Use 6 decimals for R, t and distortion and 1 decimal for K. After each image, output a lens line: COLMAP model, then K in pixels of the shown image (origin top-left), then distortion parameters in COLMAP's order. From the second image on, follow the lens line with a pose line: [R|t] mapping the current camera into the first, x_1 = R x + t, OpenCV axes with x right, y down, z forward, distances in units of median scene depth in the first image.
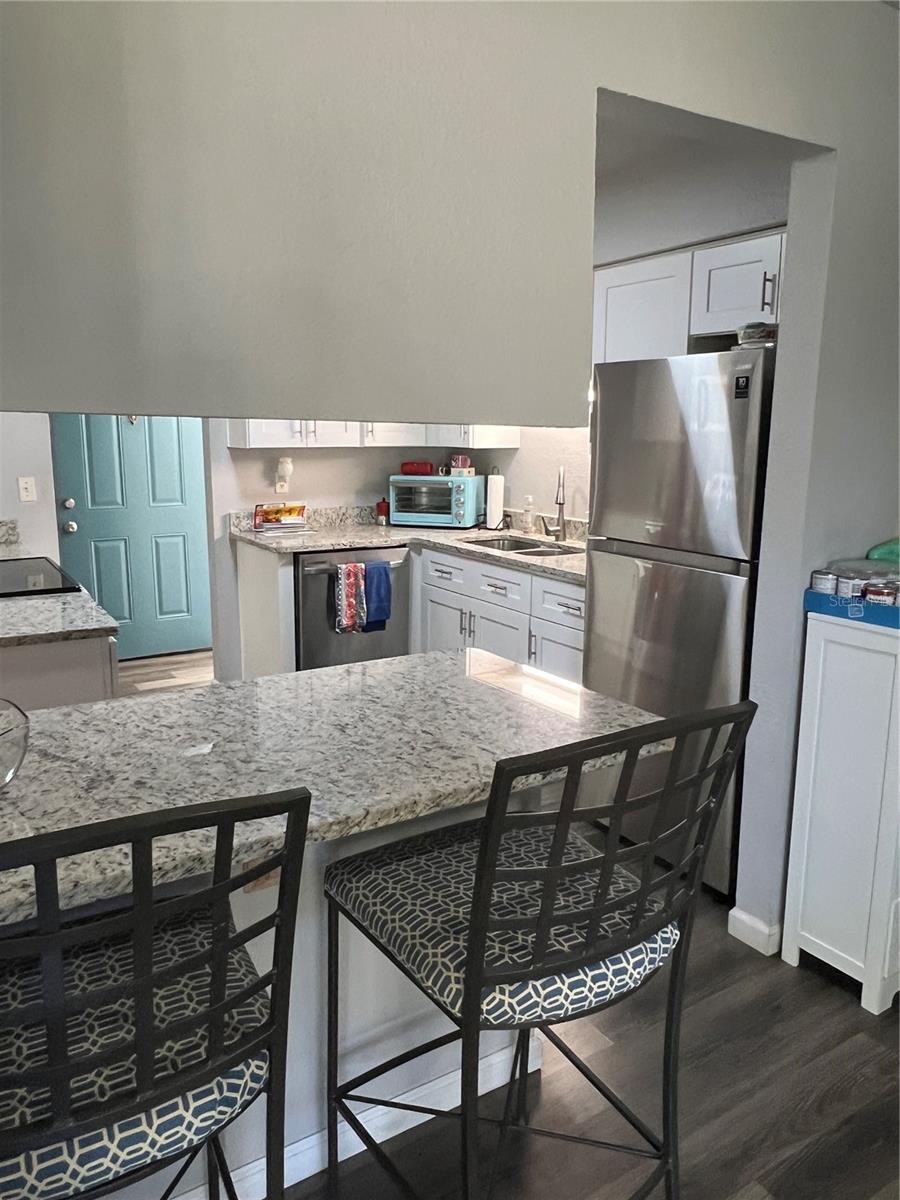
lens RADIAL K [[885.4, 0, 452.4], [0, 885.4, 597.9], [0, 0, 1]] dist [-0.000408, -0.001527]
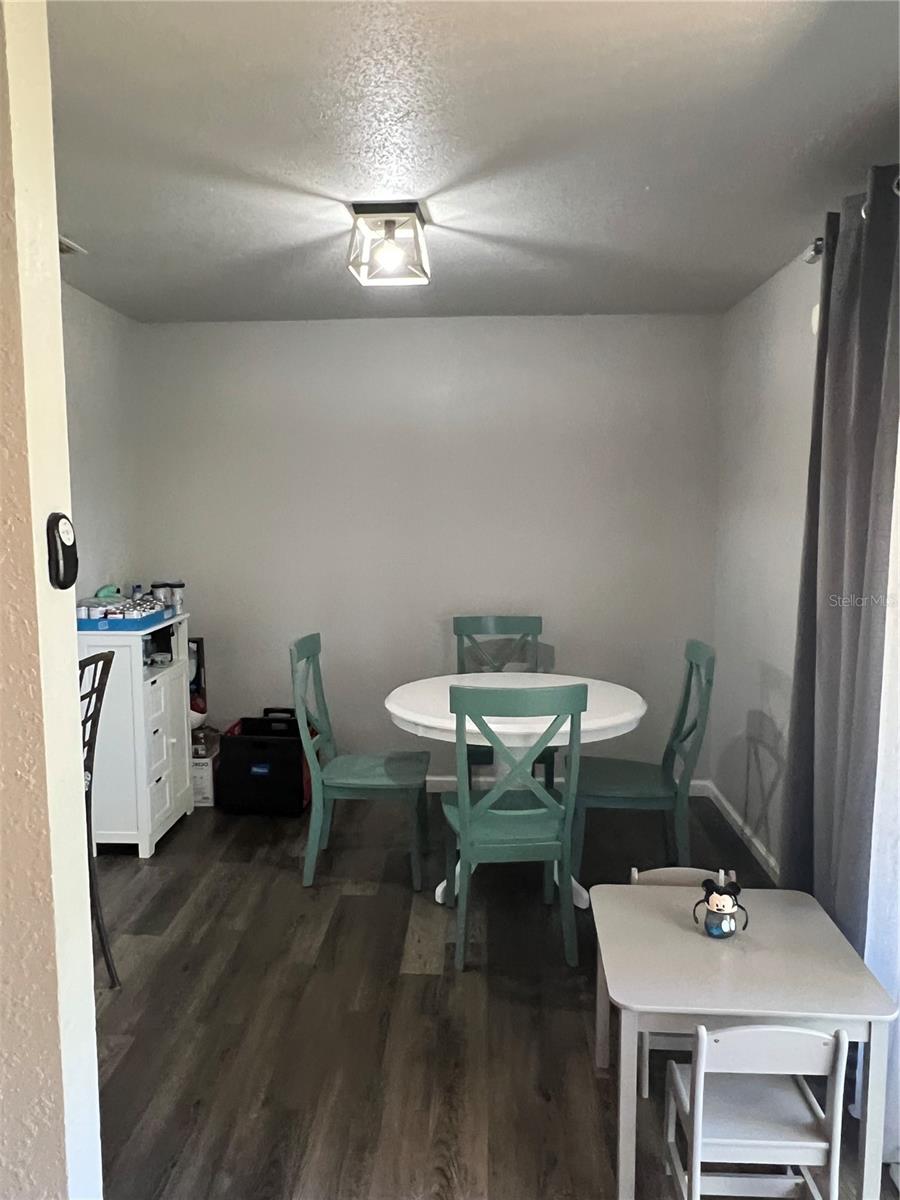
lens RADIAL K [[885.4, 0, 449.7], [0, 885.4, 600.0], [0, 0, 1]] dist [-0.000408, -0.001527]
pose [[0.582797, -0.096563, 0.806860, -0.294310], [0.153882, 0.988064, 0.007100, 0.031721], [-0.797915, 0.120023, 0.590700, -0.306663]]
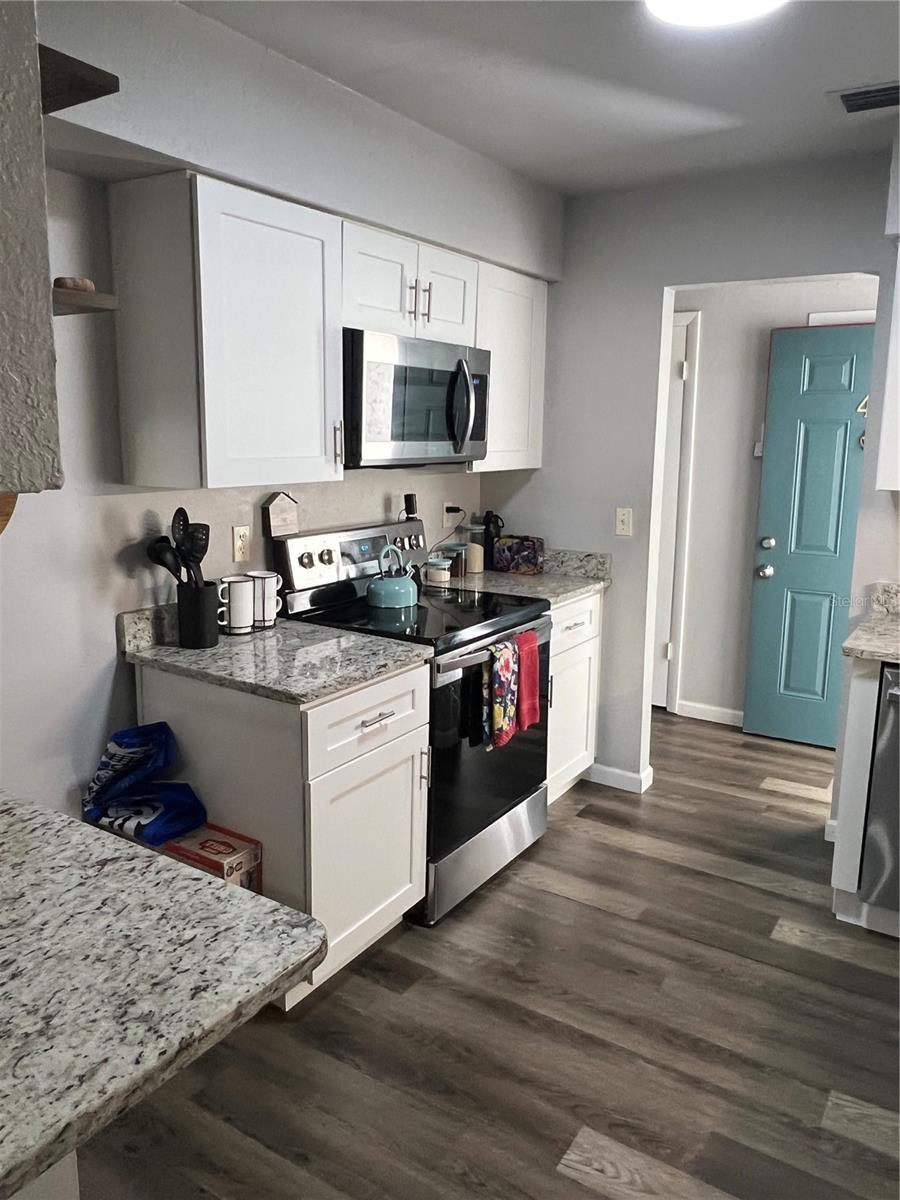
lens RADIAL K [[885.4, 0, 448.8], [0, 885.4, 596.1], [0, 0, 1]] dist [-0.000408, -0.001527]
pose [[0.402001, 0.166867, -0.900306, 0.506190], [-0.185580, 0.977695, 0.098346, -0.204271], [0.896635, 0.127544, 0.424002, 0.929752]]
